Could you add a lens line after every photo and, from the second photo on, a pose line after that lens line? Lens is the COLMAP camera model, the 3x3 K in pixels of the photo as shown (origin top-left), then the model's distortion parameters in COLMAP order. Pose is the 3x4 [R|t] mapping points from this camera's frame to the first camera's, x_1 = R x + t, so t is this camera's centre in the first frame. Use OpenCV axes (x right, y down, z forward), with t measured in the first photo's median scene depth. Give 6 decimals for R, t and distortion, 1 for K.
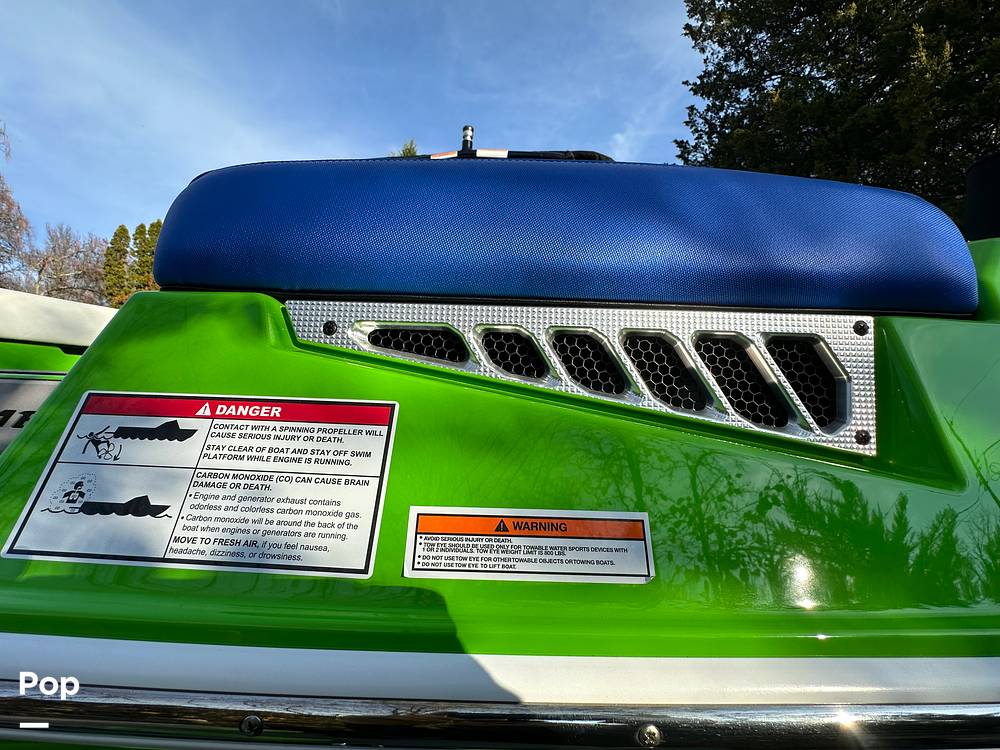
lens RADIAL K [[458.5, 0, 499.4], [0, 458.5, 374.3], [0, 0, 1]] dist [0.000224, 0.000194]
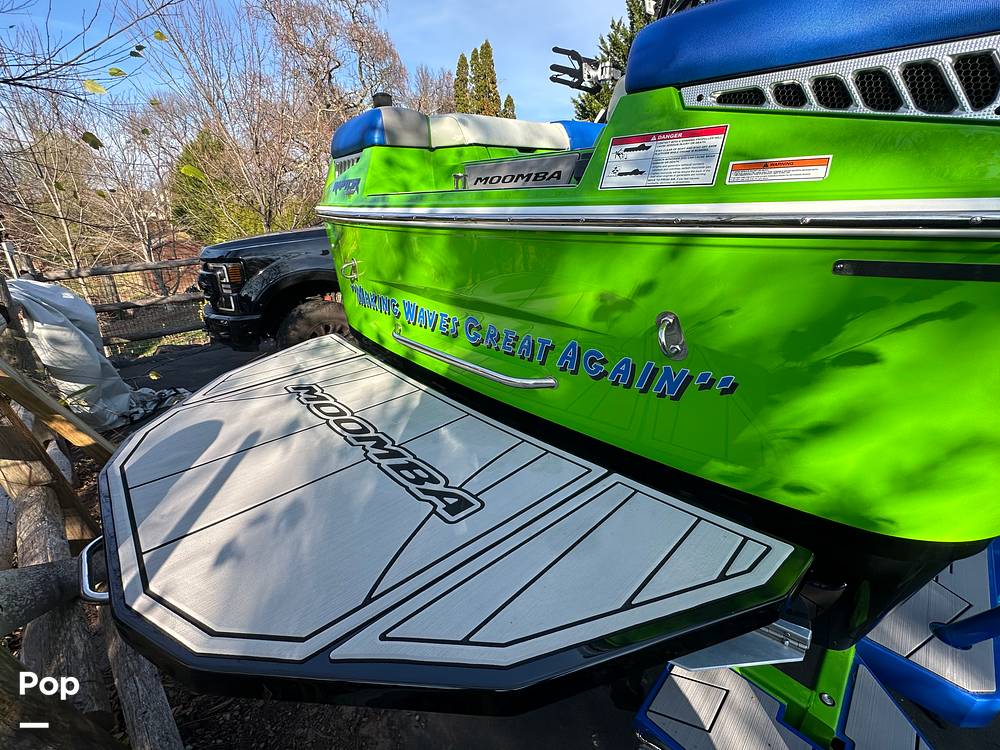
lens RADIAL K [[411.1, 0, 501.1], [0, 411.1, 373.0], [0, 0, 1]] dist [-0.002653, 0.000444]
pose [[0.810622, 0.176811, -0.558238, 0.244479], [0.081666, 0.909872, 0.406773, 0.251921], [0.579846, -0.375328, 0.723123, -1.710427]]
